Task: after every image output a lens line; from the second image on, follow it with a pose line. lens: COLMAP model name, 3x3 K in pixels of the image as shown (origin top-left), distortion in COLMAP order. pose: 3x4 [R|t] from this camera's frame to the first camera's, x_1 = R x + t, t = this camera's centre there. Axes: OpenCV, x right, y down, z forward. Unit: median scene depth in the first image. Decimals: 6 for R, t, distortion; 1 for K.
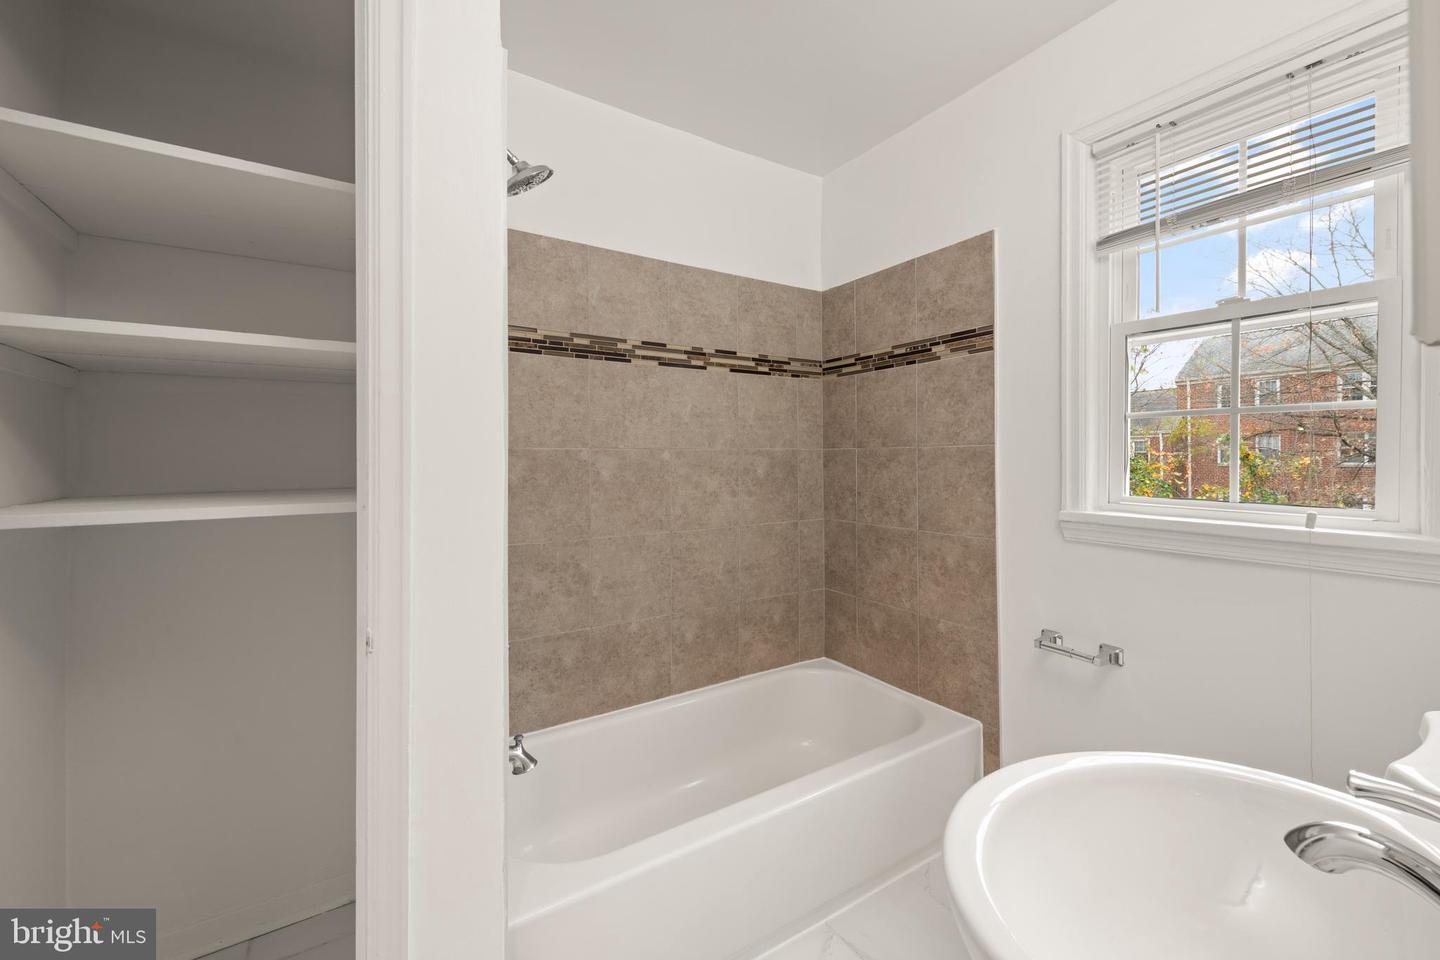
lens RADIAL K [[572.3, 0, 744.2], [0, 572.3, 459.2], [0, 0, 1]] dist [0.001319, -0.000312]
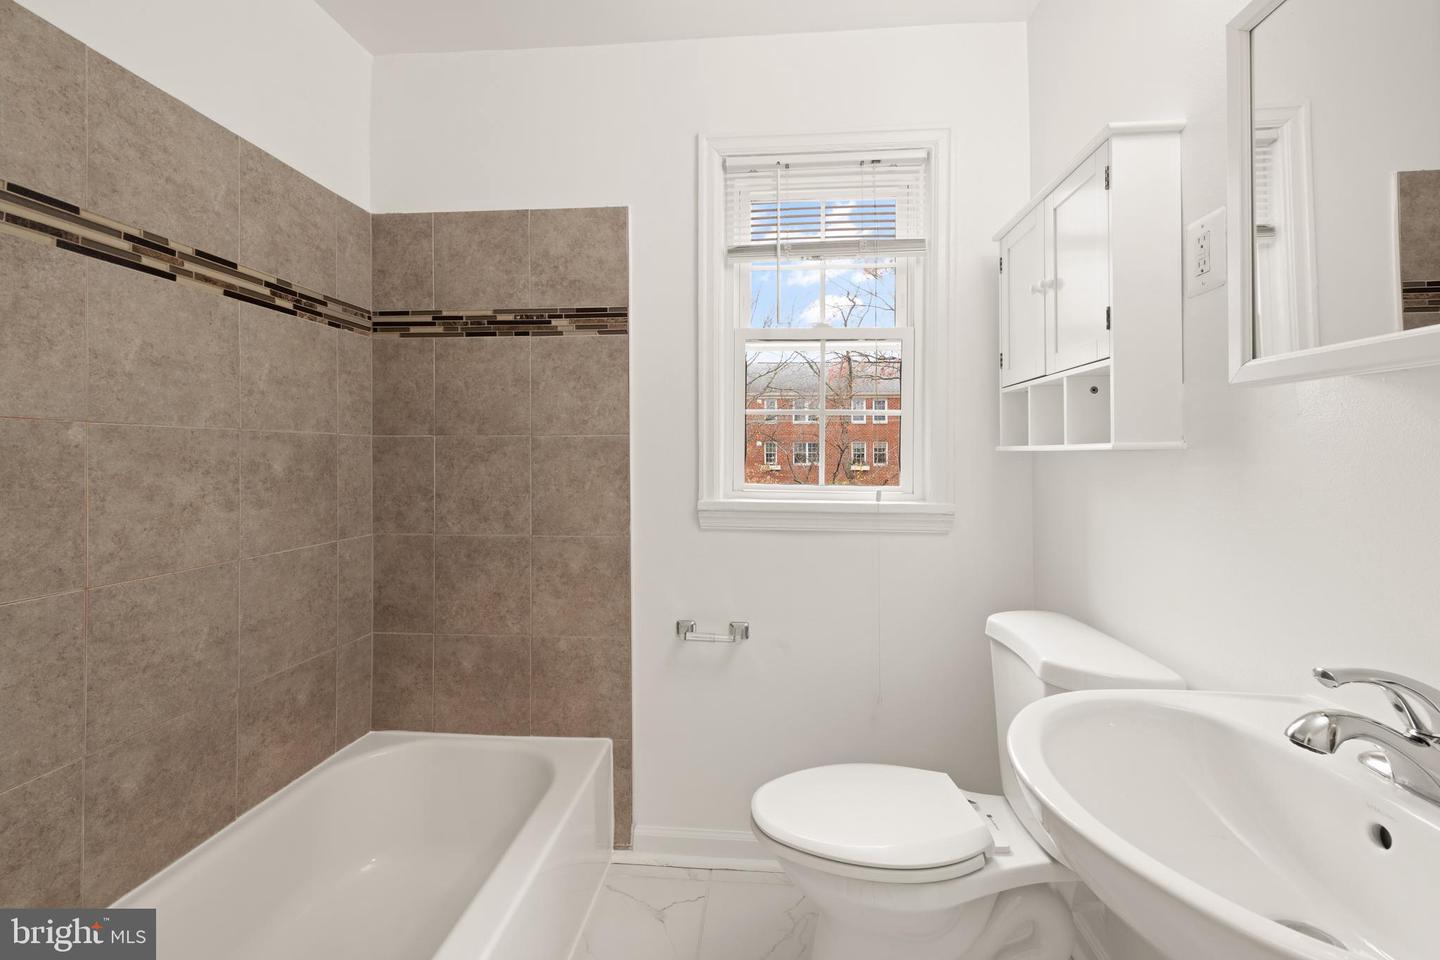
lens RADIAL K [[572.3, 0, 712.5], [0, 572.3, 454.2], [0, 0, 1]] dist [0.001319, -0.000312]
pose [[0.621114, 0.011425, 0.783637, -0.181024], [-0.001704, 0.999911, -0.013227, 0.015786], [-0.783719, 0.006880, 0.621078, 0.268893]]
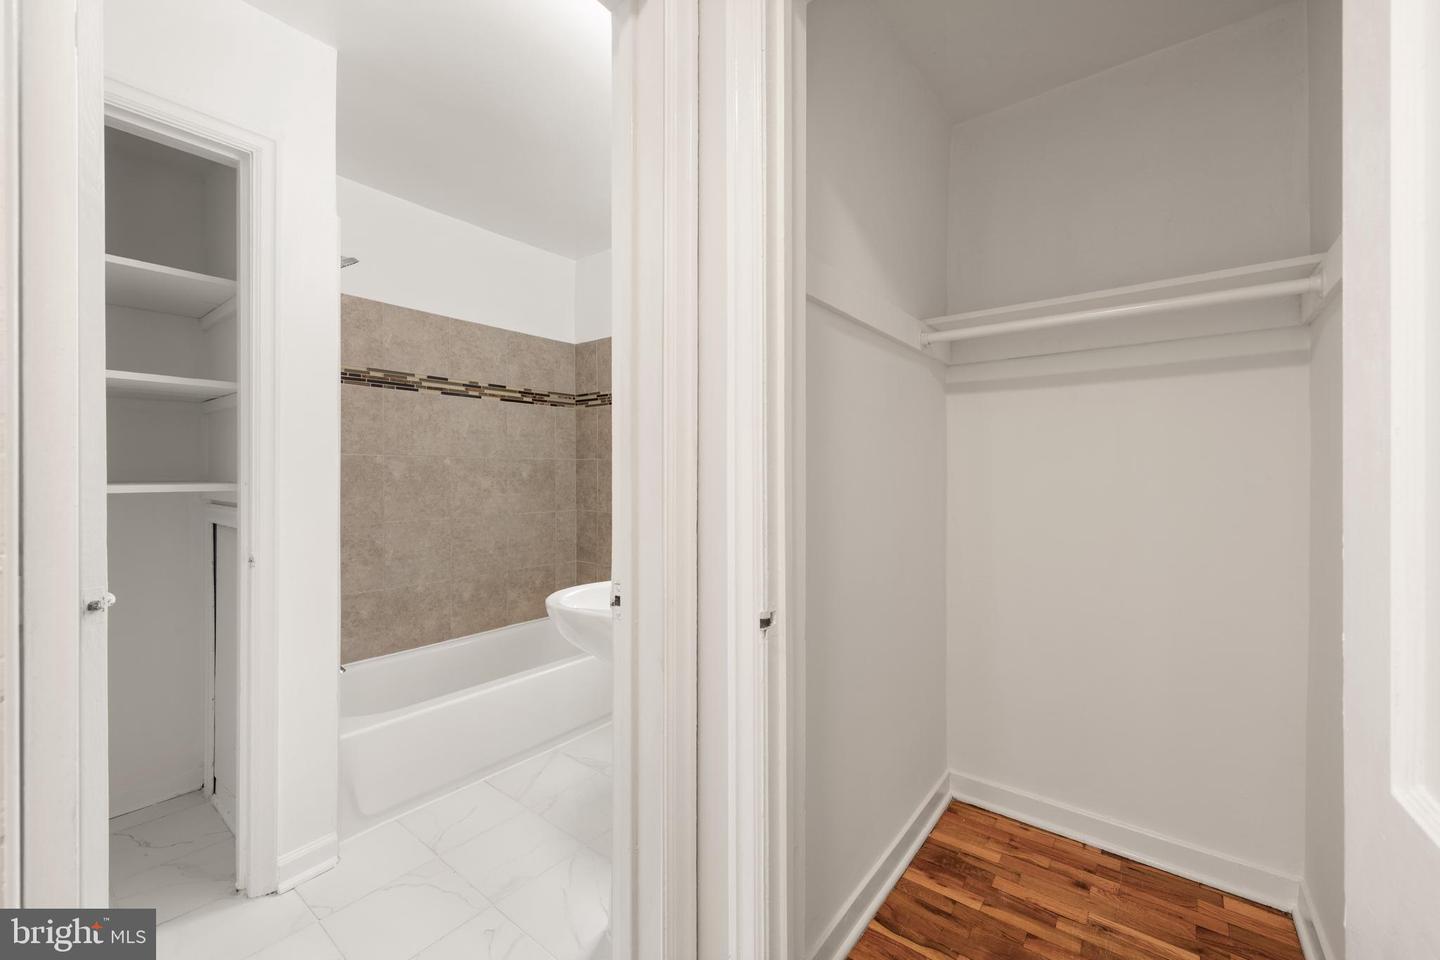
lens RADIAL K [[572.3, 0, 743.1], [0, 572.3, 478.7], [0, 0, 1]] dist [0.001319, -0.000312]
pose [[0.944769, 0.003675, 0.327716, 0.079097], [-0.005018, 0.999982, 0.003252, 0.026023], [-0.327699, -0.004717, 0.944771, -0.497133]]
